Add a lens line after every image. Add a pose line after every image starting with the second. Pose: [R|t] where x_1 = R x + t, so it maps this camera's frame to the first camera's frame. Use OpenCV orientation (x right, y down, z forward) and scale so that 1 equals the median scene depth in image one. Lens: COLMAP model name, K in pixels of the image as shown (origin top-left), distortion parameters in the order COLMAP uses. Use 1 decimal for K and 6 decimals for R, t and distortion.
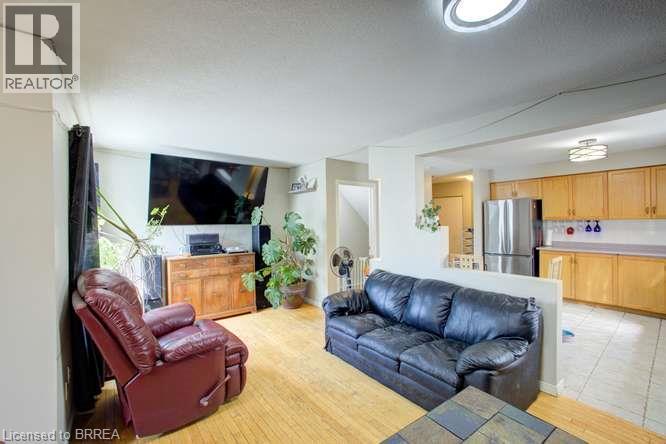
lens RADIAL K [[304.3, 0, 333.4], [0, 304.3, 222.6], [0, 0, 1]] dist [0.012189, 0.004500]
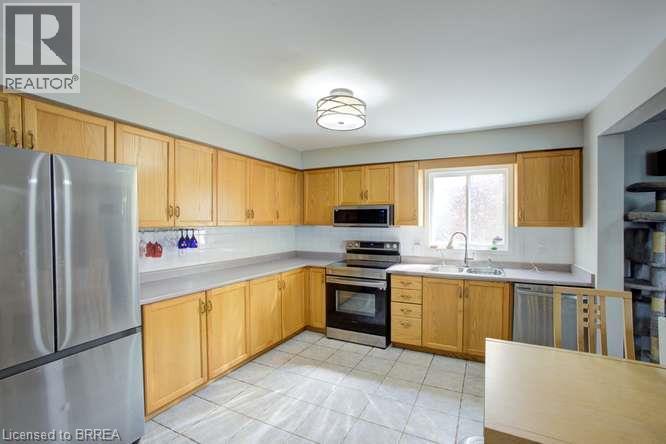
lens RADIAL K [[291.7, 0, 345.6], [0, 291.7, 225.1], [0, 0, 1]] dist [-0.030701, 0.002741]
pose [[-0.396303, 0.000757, 0.918119, 0.239761], [0.002877, 0.999996, 0.000417, -0.011638], [-0.918115, 0.002807, -0.396304, 0.933755]]
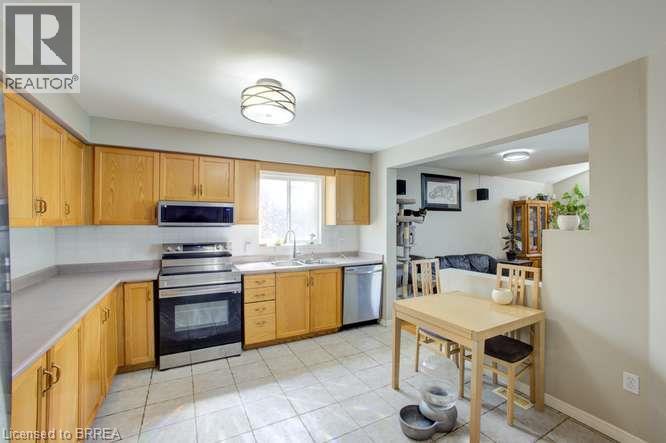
lens RADIAL K [[291.7, 0, 336.3], [0, 291.7, 222.0], [0, 0, 1]] dist [-0.030701, 0.002741]
pose [[-0.972623, 0.006564, 0.232295, 0.452315], [0.006276, 0.999978, -0.001979, -0.013634], [-0.232303, -0.000466, -0.972643, 1.137574]]
